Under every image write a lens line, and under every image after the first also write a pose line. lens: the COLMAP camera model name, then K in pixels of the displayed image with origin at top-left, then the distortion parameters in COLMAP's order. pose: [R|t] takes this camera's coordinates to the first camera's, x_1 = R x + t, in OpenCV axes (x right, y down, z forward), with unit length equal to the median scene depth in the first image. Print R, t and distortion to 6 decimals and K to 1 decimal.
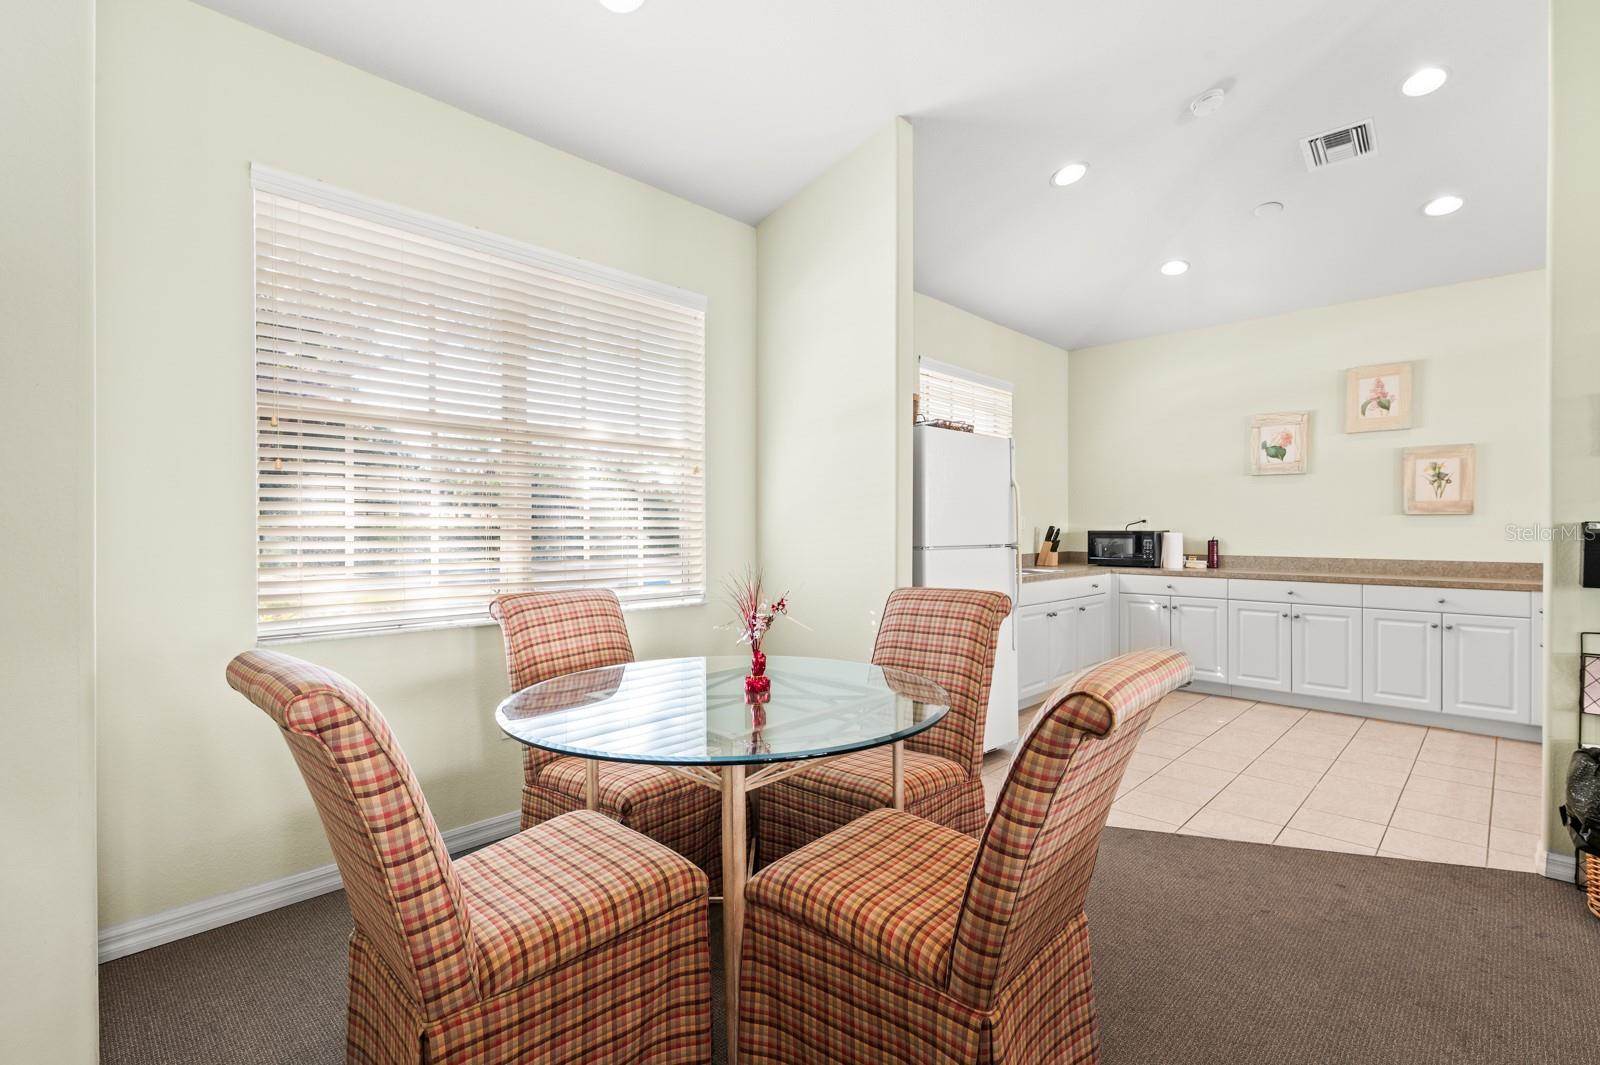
lens RADIAL K [[727.3, 0, 807.0], [0, 727.3, 525.1], [0, 0, 1]] dist [0.015848, -0.010845]
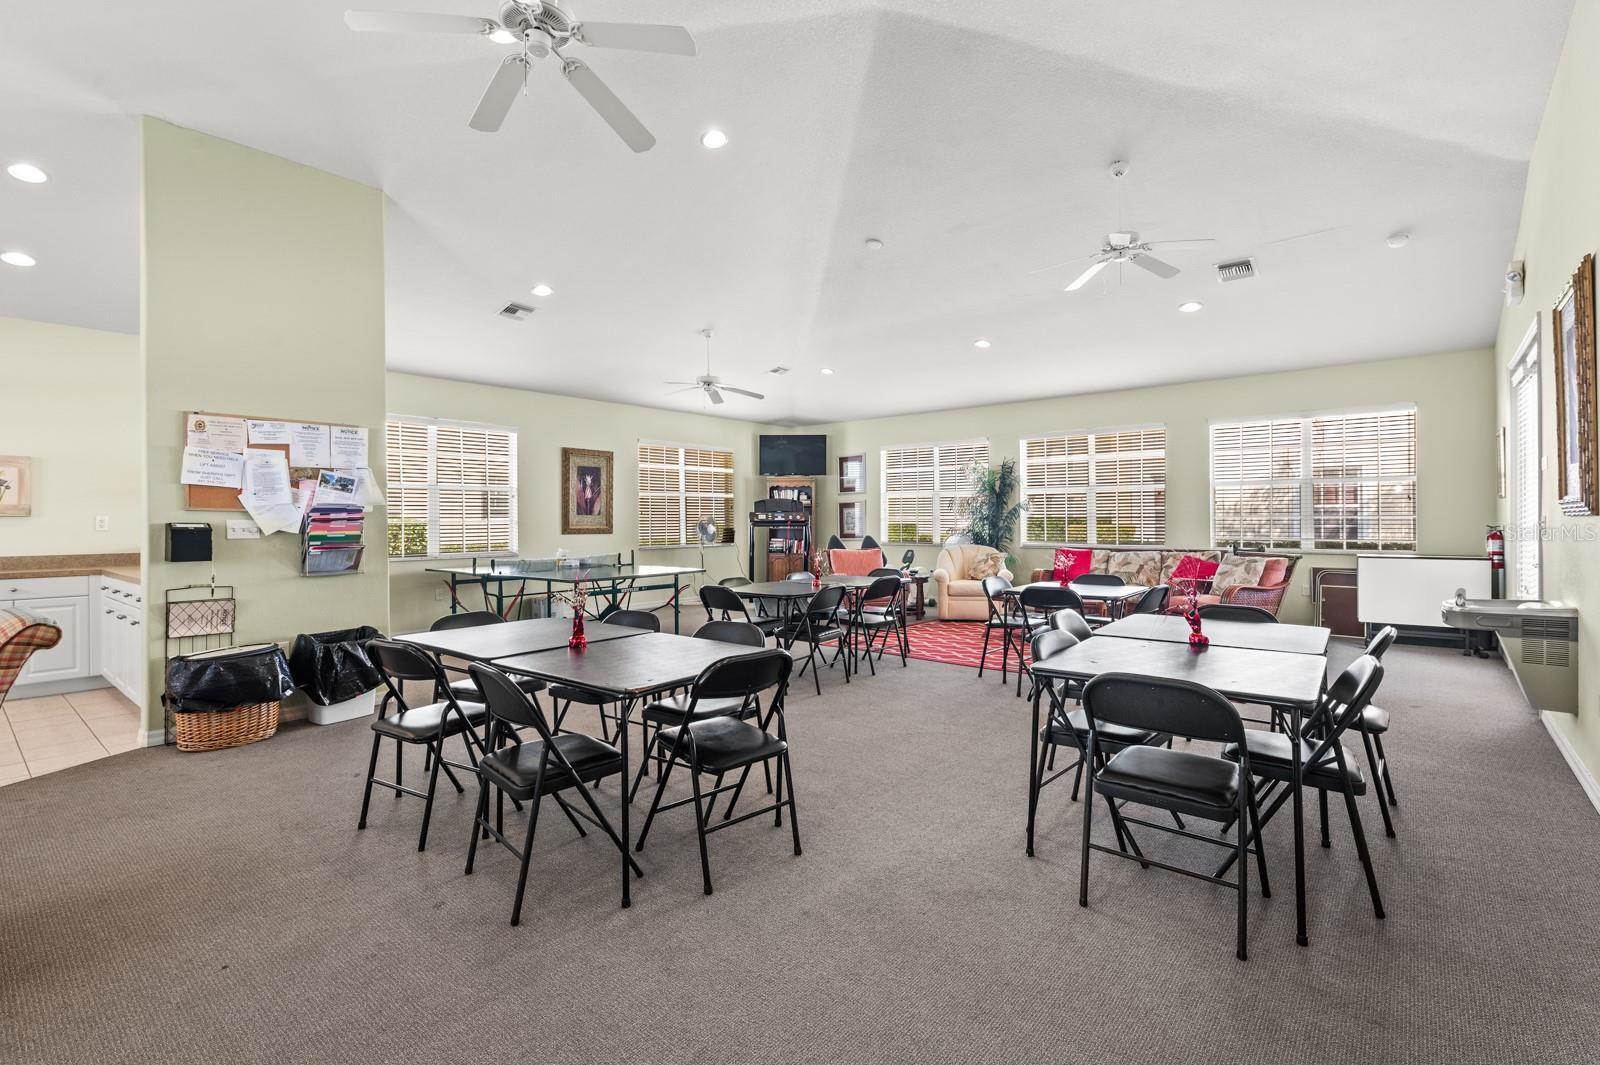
lens RADIAL K [[727.3, 0, 807.0], [0, 727.3, 525.1], [0, 0, 1]] dist [0.015848, -0.010845]
pose [[-0.074317, -0.004885, 0.997223, -0.342633], [0.004664, 0.999975, 0.005246, -0.000664], [-0.997224, 0.005041, -0.074292, -0.158360]]
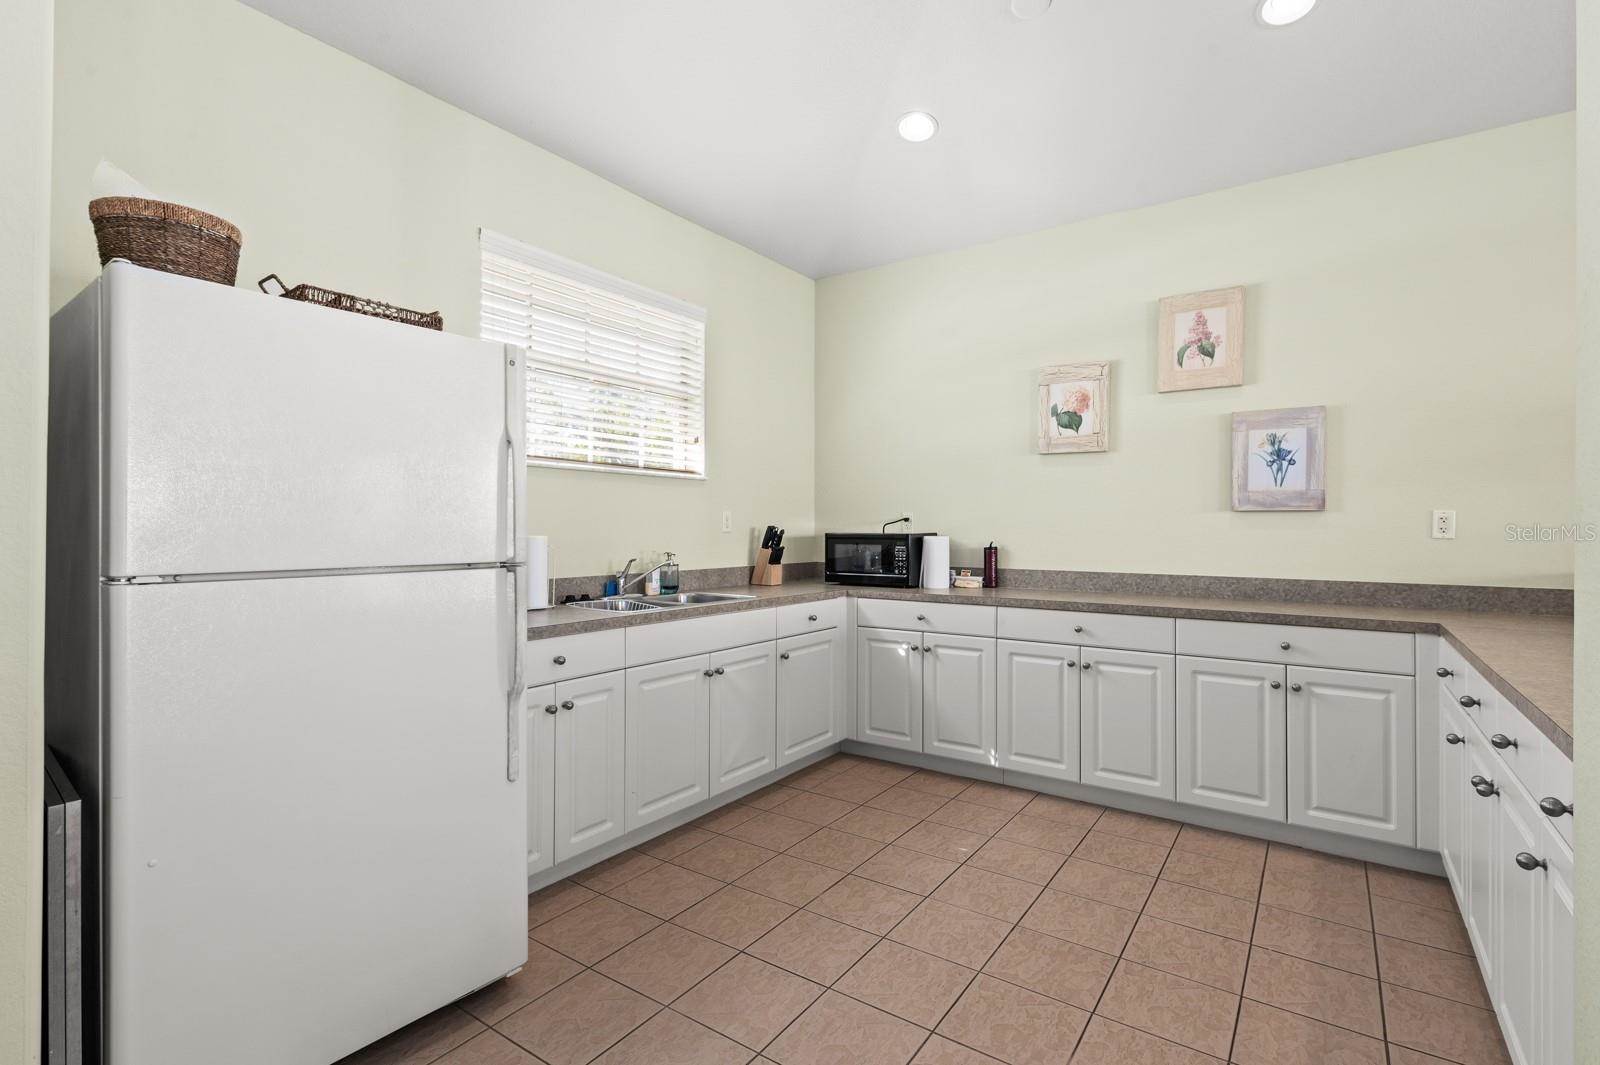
lens RADIAL K [[763.8, 0, 801.9], [0, 763.8, 515.9], [0, 0, 1]] dist [0.000737, 0.000192]
pose [[0.986302, 0.006256, 0.164828, 0.299814], [-0.004189, 0.999908, -0.012888, 0.001130], [-0.164894, 0.012021, 0.986238, 0.361269]]
